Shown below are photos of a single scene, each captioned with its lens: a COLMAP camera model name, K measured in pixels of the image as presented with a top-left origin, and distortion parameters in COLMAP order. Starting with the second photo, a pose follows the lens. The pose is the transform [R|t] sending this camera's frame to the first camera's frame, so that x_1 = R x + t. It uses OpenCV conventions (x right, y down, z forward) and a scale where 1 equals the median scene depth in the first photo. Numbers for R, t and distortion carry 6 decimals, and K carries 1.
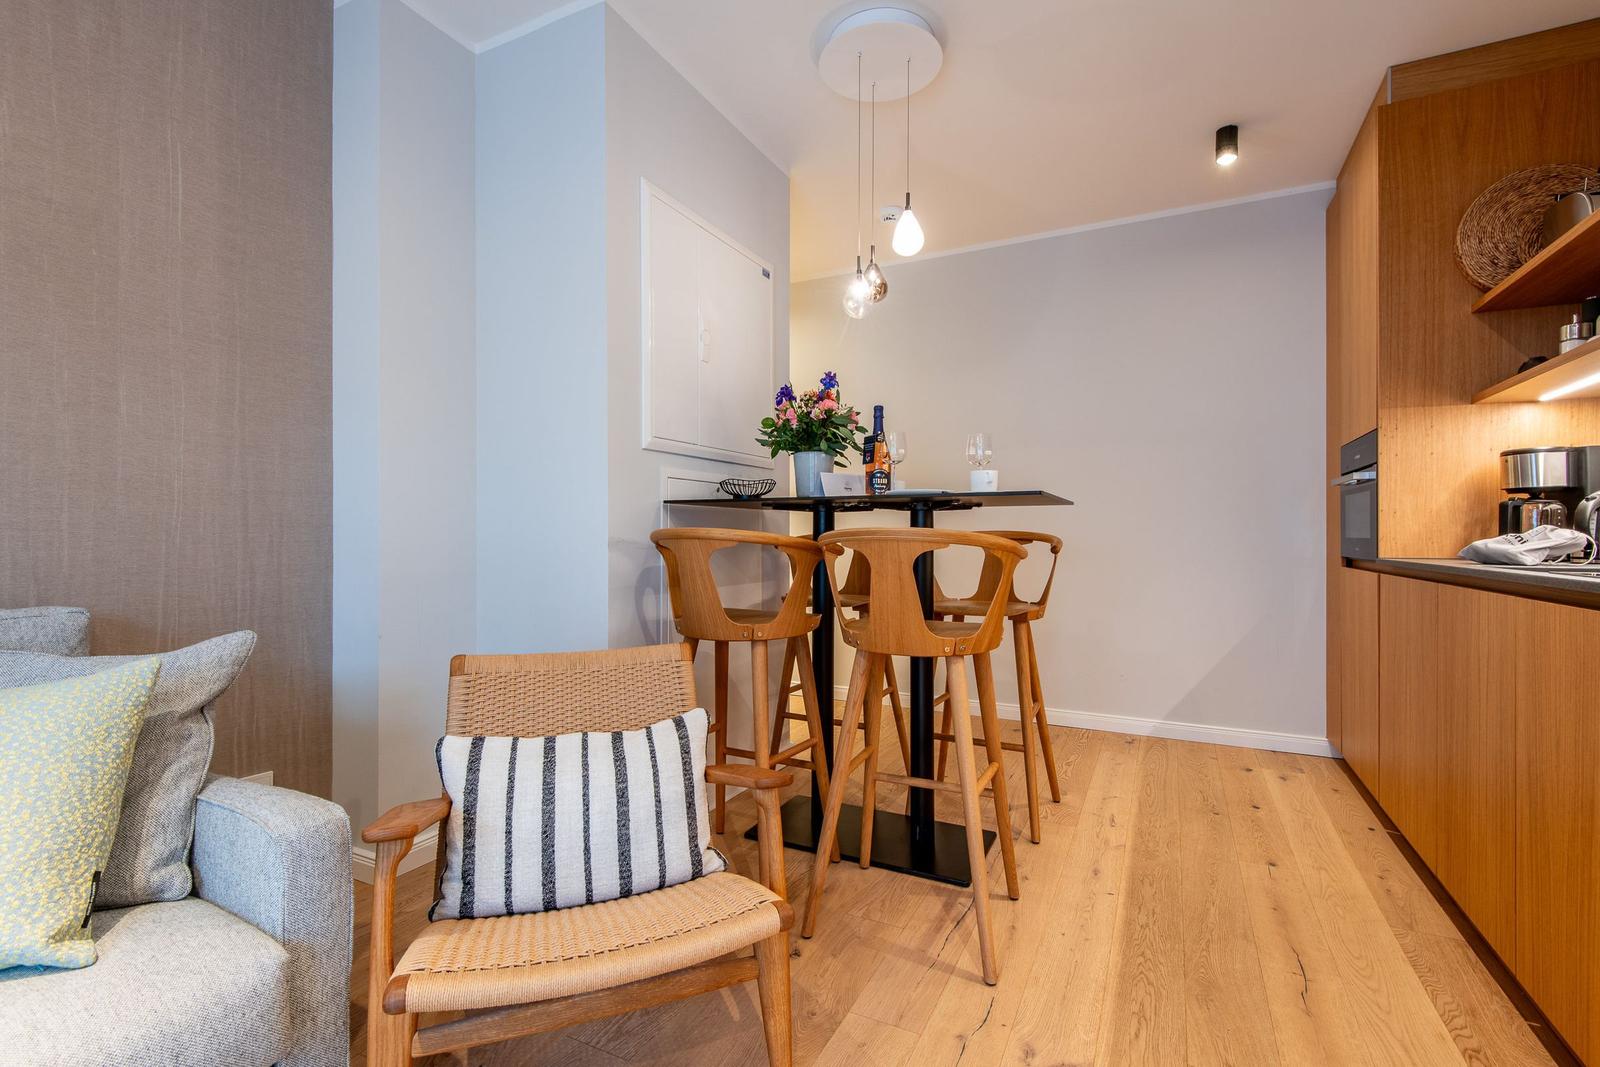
lens RADIAL K [[726.4, 0, 800.0], [0, 726.4, 533.5], [0, 0, 1]] dist [0.030731, -0.019775]
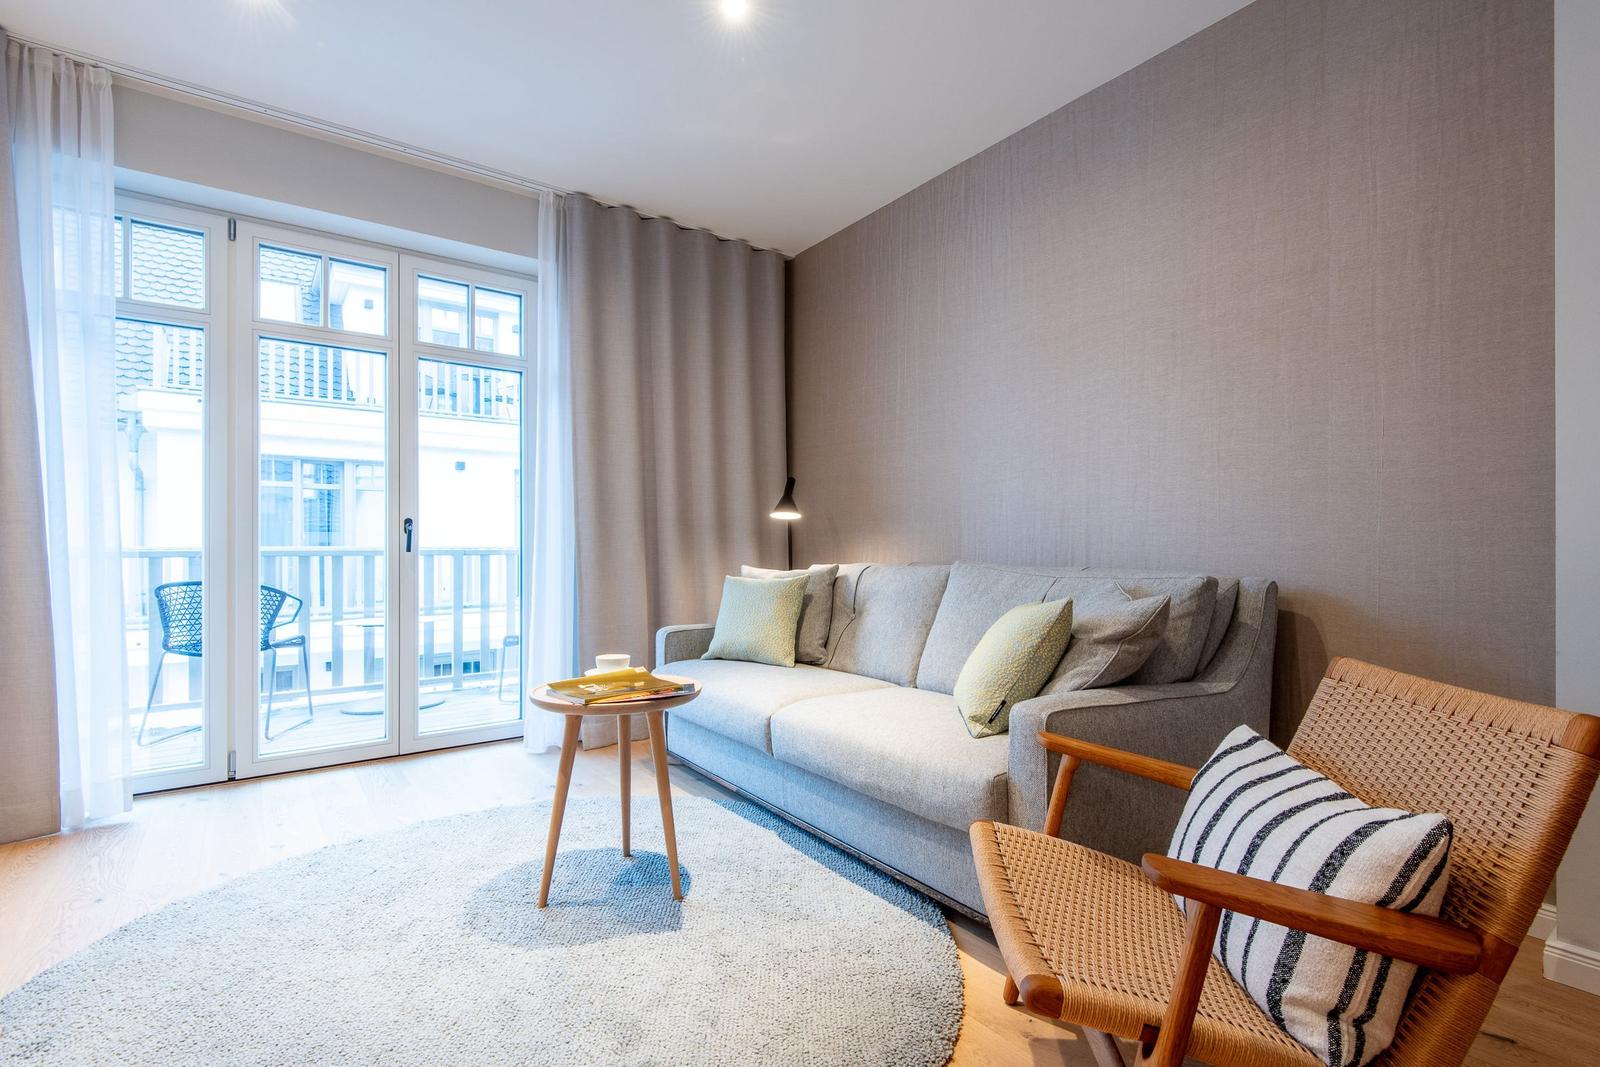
lens RADIAL K [[746.7, 0, 796.3], [0, 746.7, 541.7], [0, 0, 1]] dist [0.002404, -0.000345]
pose [[-0.456921, -0.007623, -0.889475, 0.395689], [0.001995, 0.999952, -0.009595, 0.029637], [0.889505, -0.006158, -0.456884, 0.570481]]
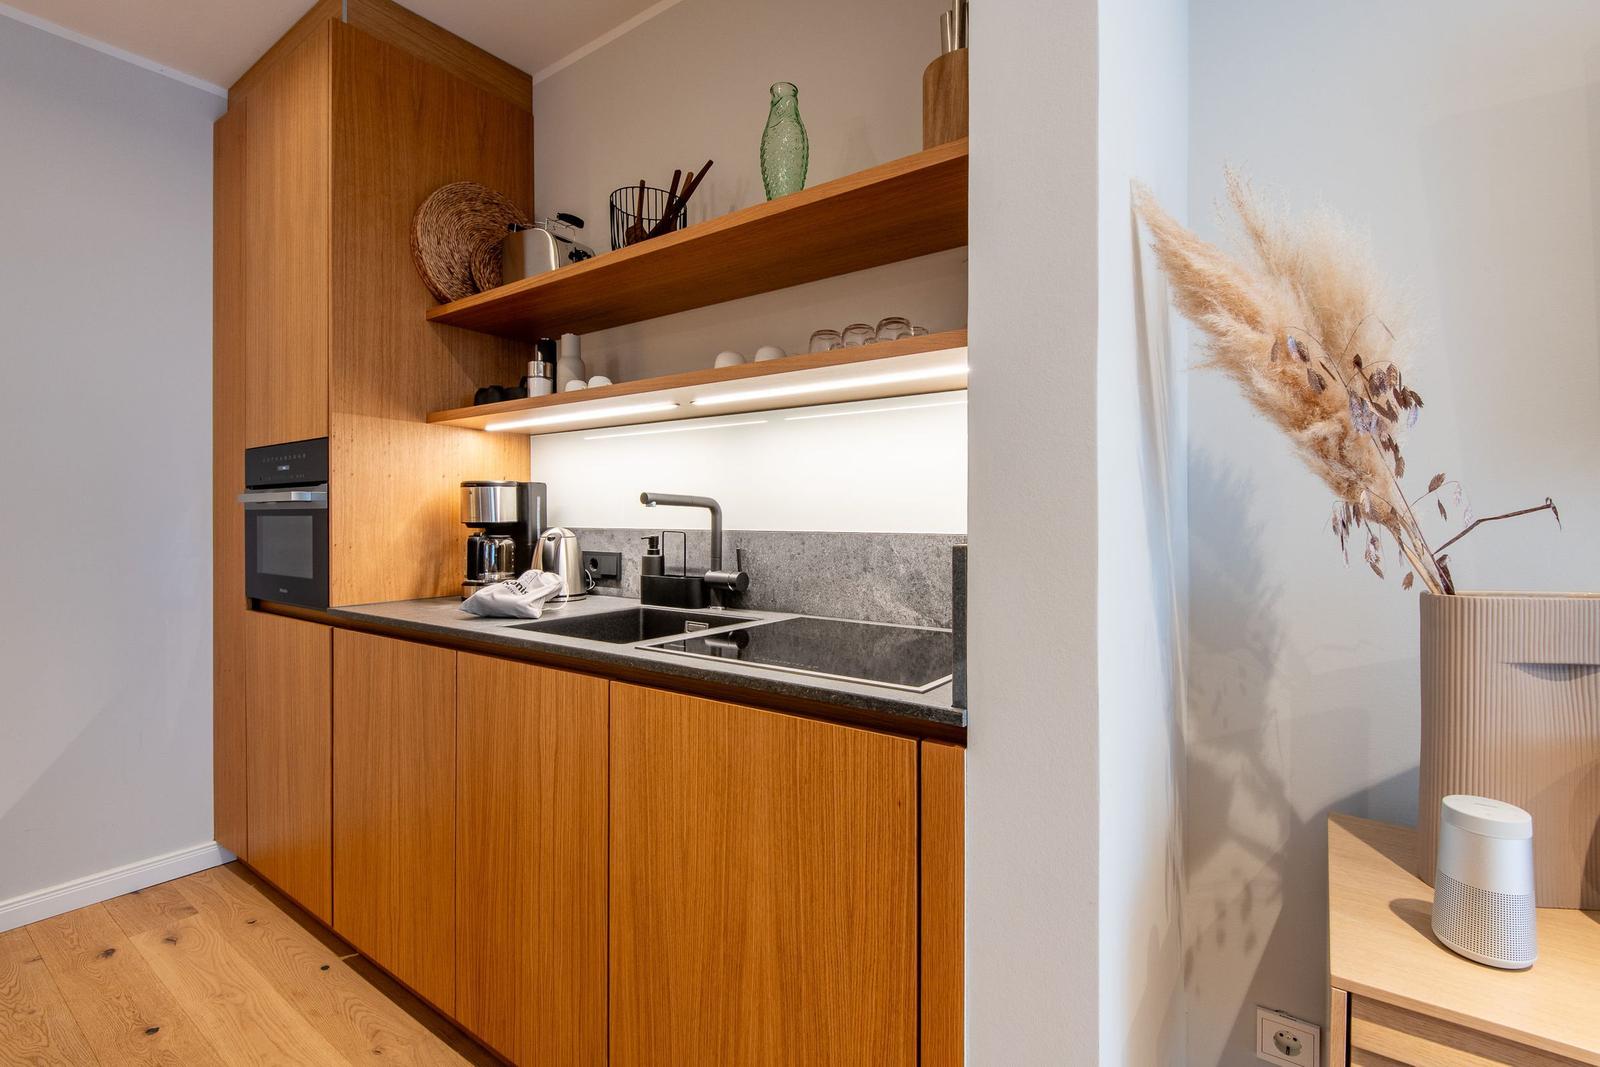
lens RADIAL K [[736.4, 0, 812.7], [0, 736.4, 518.1], [0, 0, 1]] dist [0.001342, -0.001137]
pose [[0.156722, -0.000930, 0.987642, 0.115180], [-0.003398, 0.999993, 0.001481, -0.065859], [-0.987637, -0.003588, 0.156718, 0.410050]]
